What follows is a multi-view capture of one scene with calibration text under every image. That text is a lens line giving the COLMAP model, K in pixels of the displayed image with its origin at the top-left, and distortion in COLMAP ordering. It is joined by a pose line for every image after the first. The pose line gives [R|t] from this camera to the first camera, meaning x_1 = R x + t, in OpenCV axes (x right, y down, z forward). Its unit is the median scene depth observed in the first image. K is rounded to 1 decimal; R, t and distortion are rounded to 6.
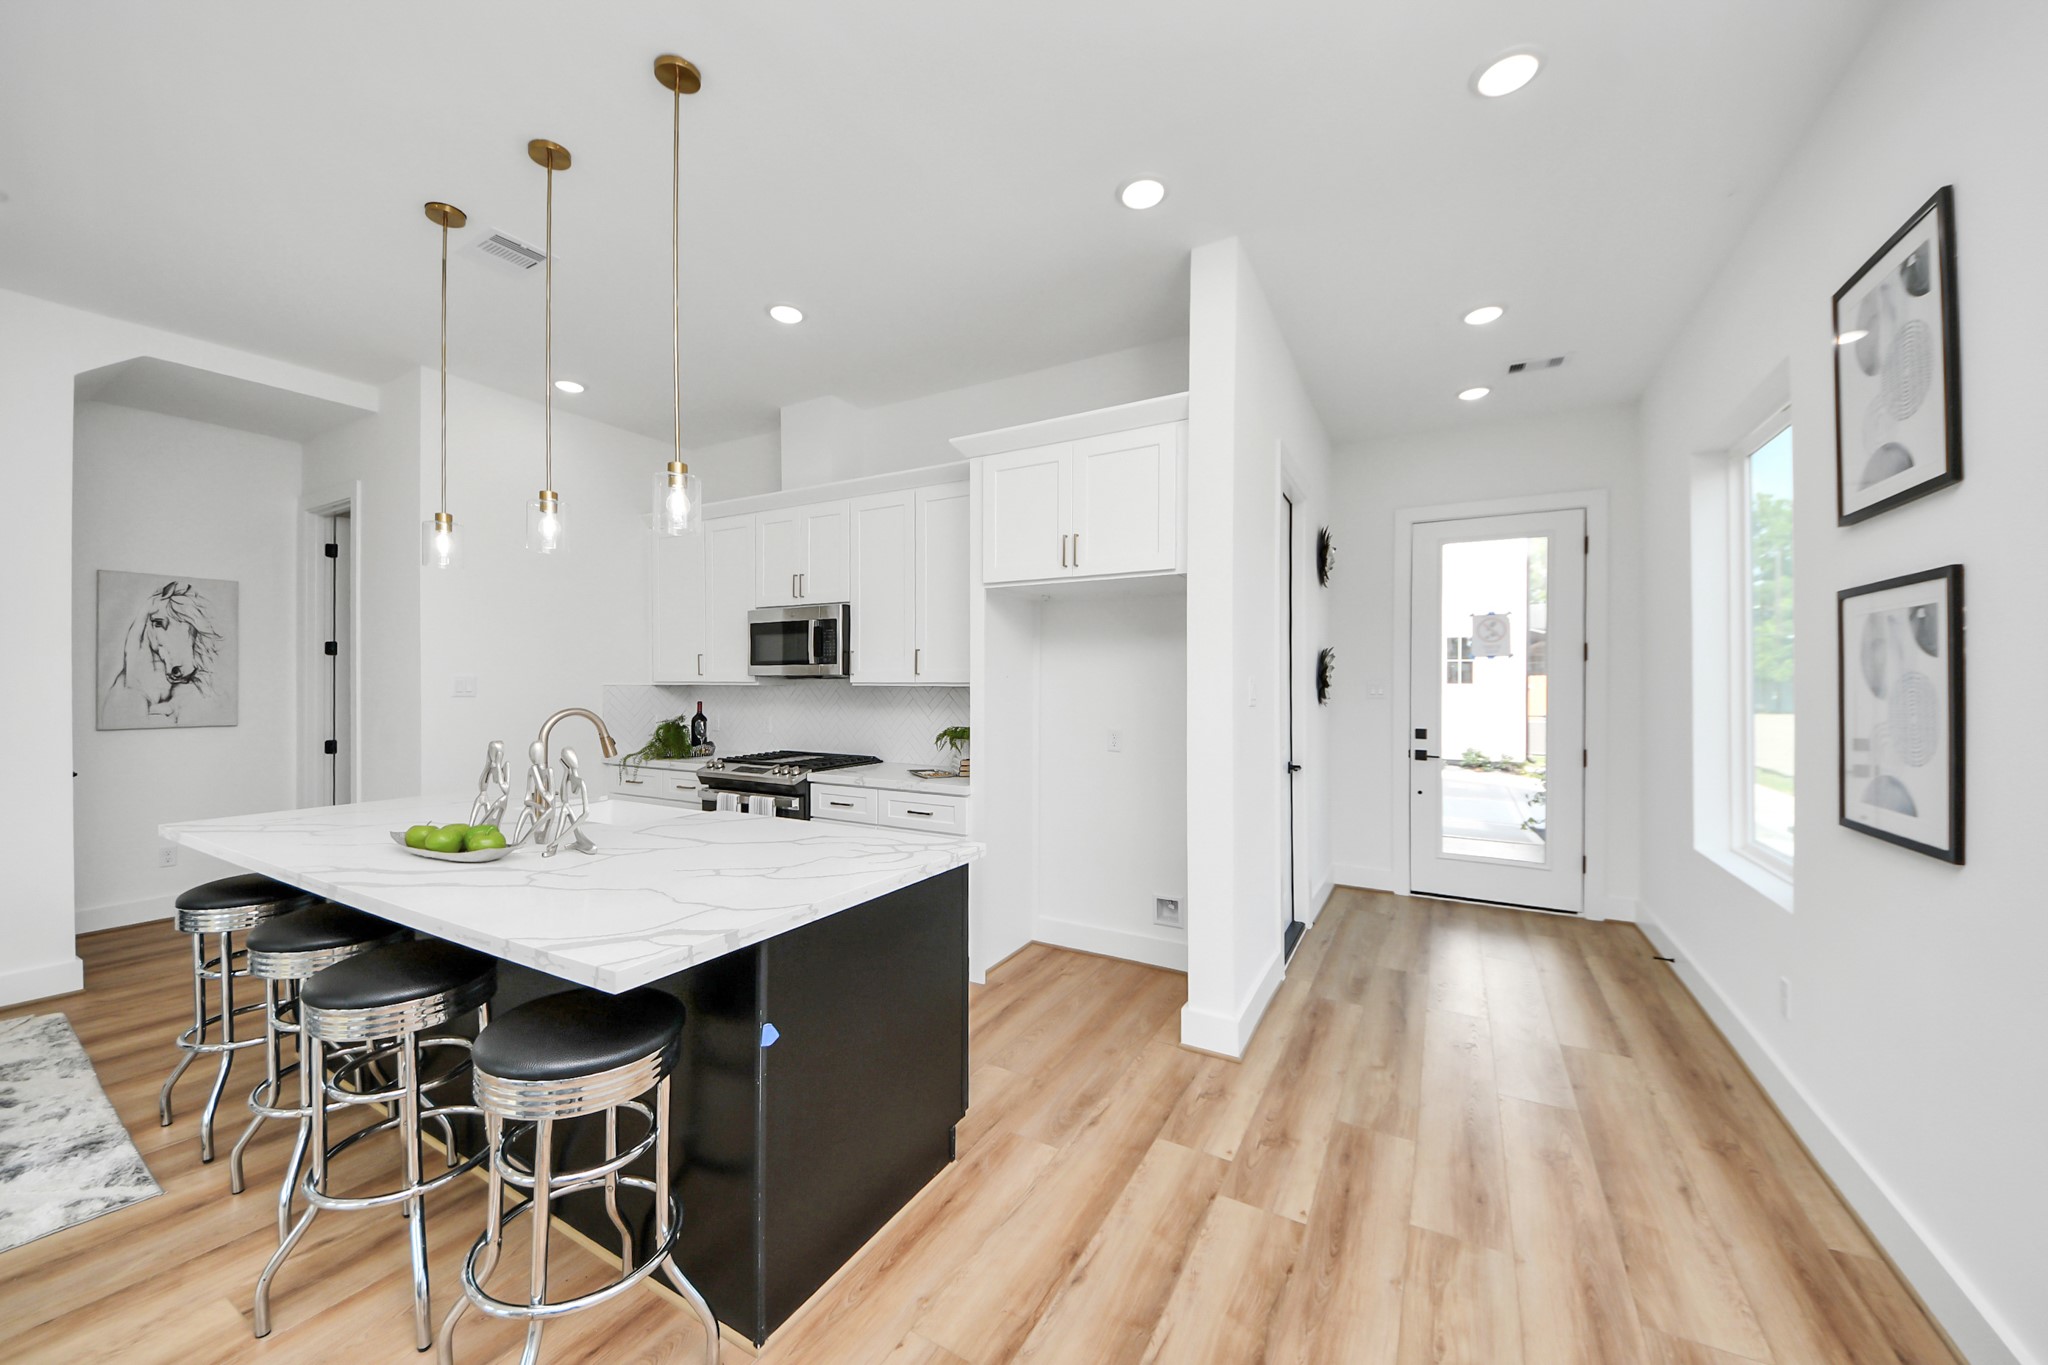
lens RADIAL K [[757.1, 0, 994.1], [0, 757.1, 684.6], [0, 0, 1]] dist [-0.001332, -0.010579]
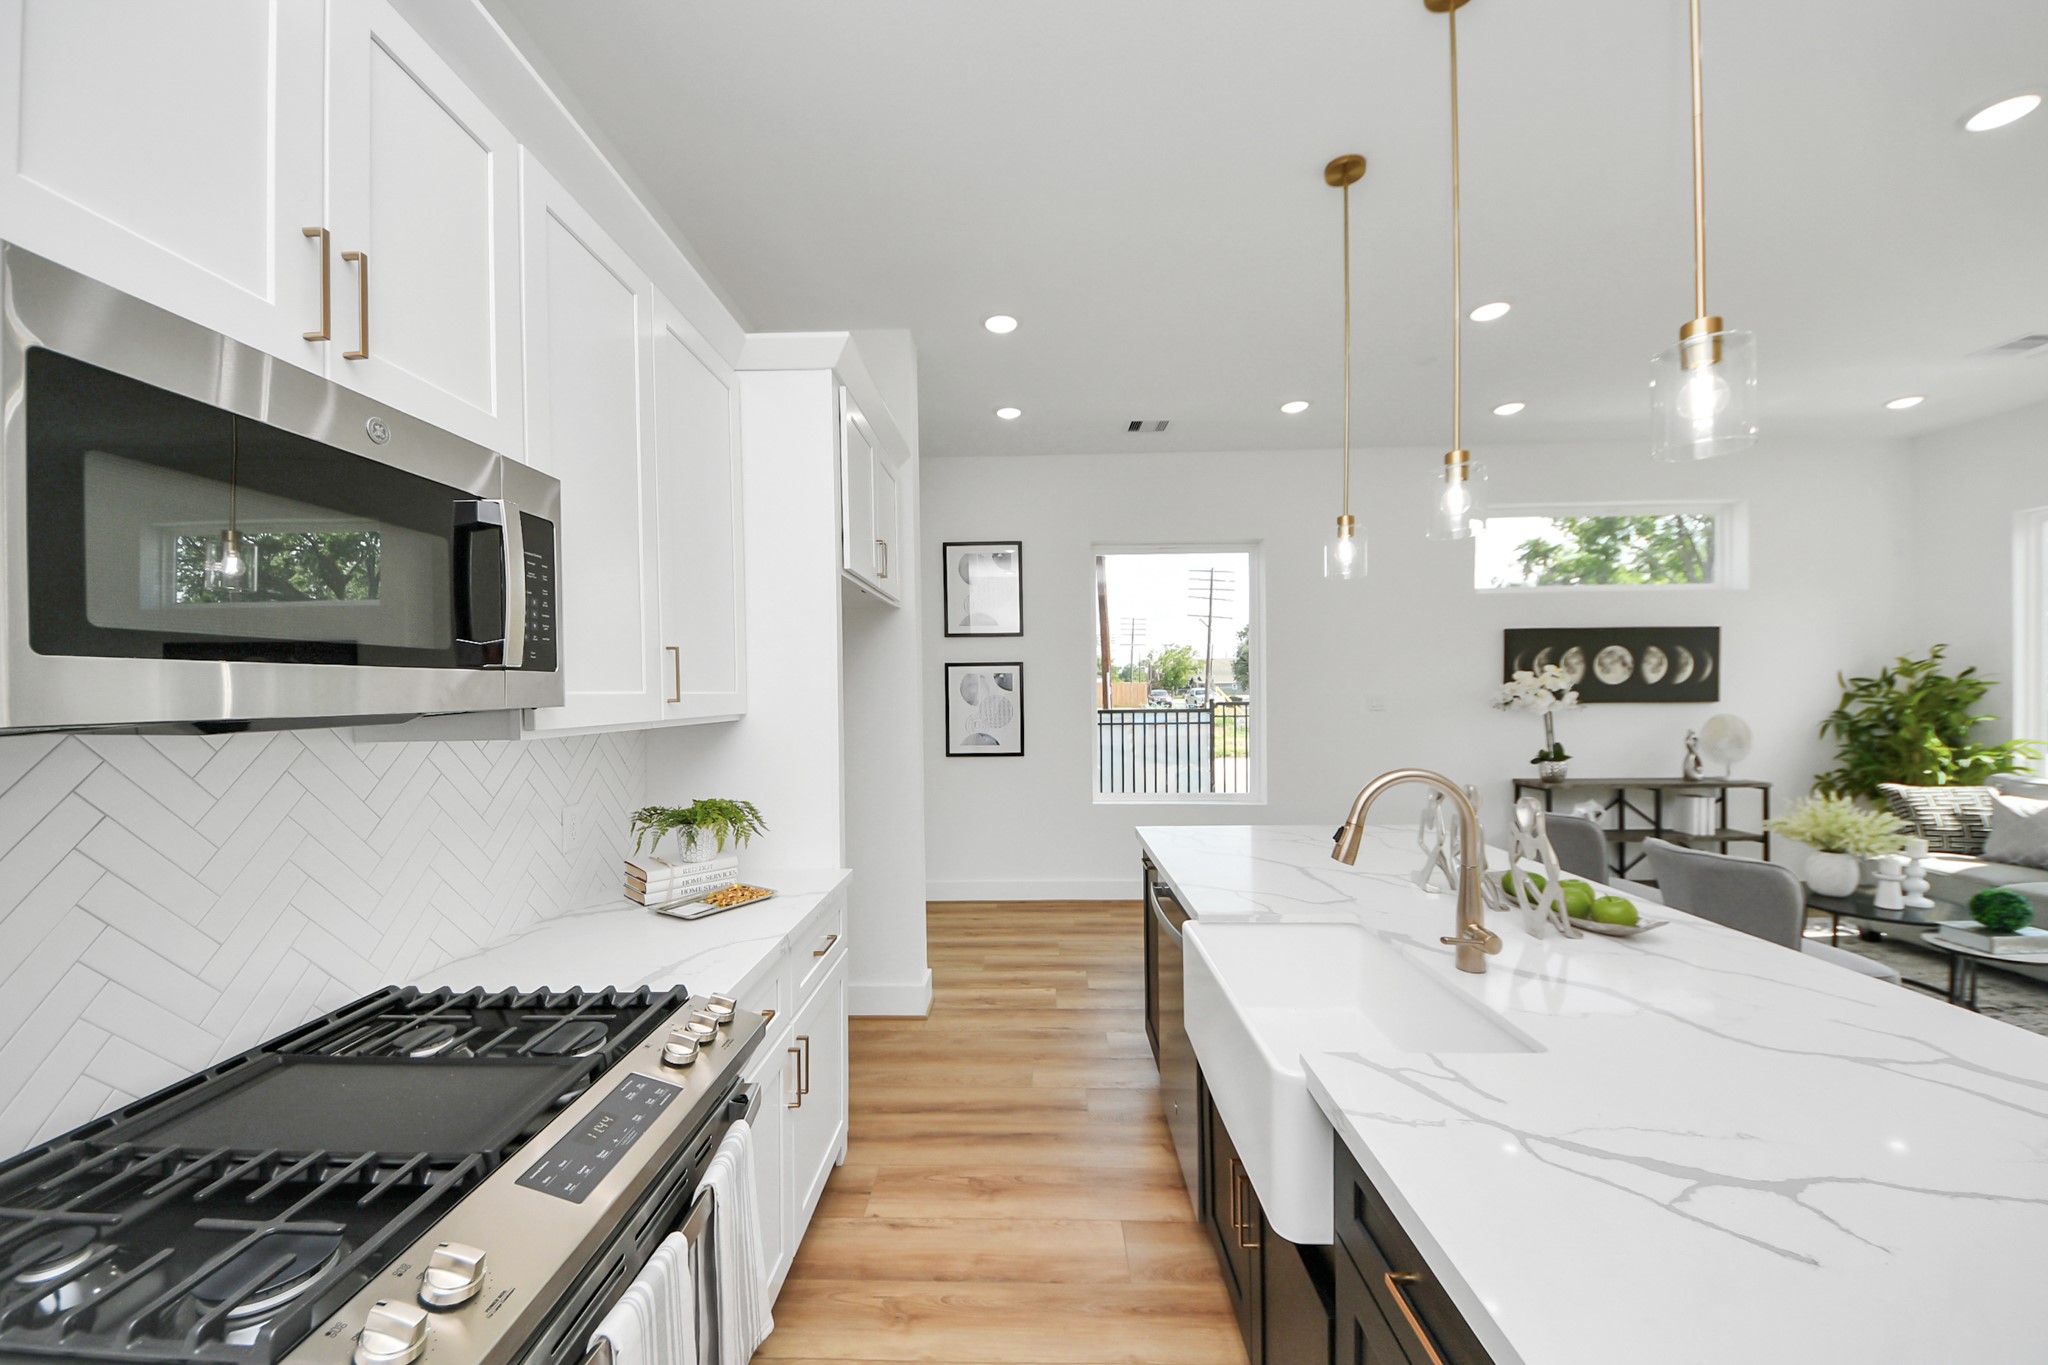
lens RADIAL K [[758.7, 0, 1022.4], [0, 758.7, 693.5], [0, 0, 1]] dist [0.000047, -0.009550]
pose [[-0.504483, -0.002190, 0.863419, -0.564955], [0.007505, 0.999948, 0.006922, -0.018850], [-0.863389, 0.009972, -0.504441, 0.981803]]
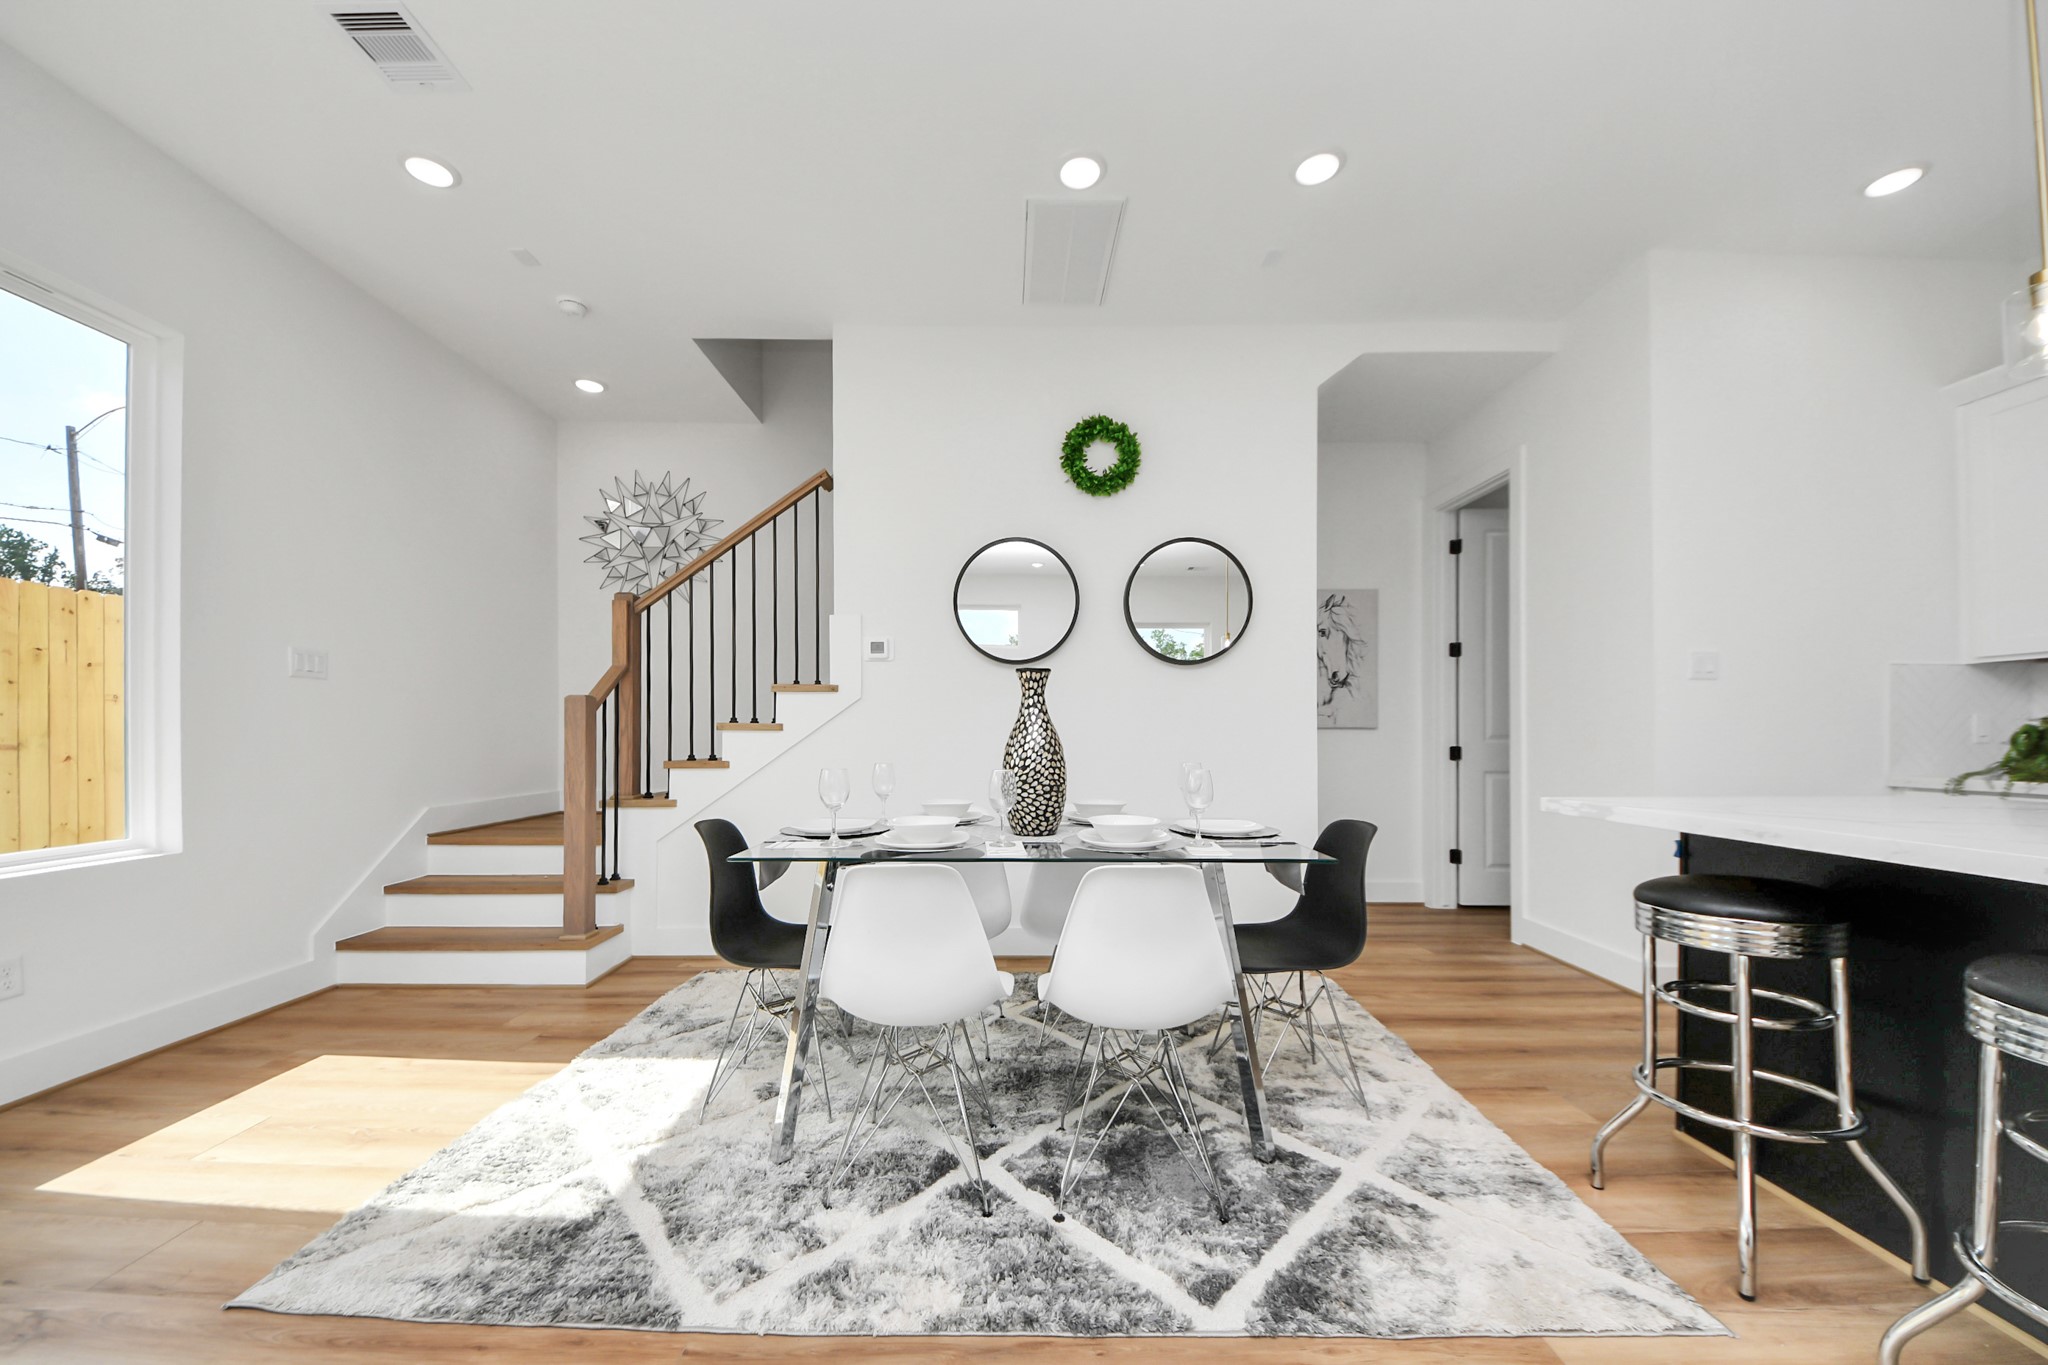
lens RADIAL K [[752.4, 0, 1025.6], [0, 752.4, 727.1], [0, 0, 1]] dist [0.000082, -0.000061]
pose [[0.517885, -0.006884, -0.855423, -0.419344], [-0.000735, 0.999964, -0.008492, 0.071039], [0.855450, 0.005027, 0.517861, 0.045385]]
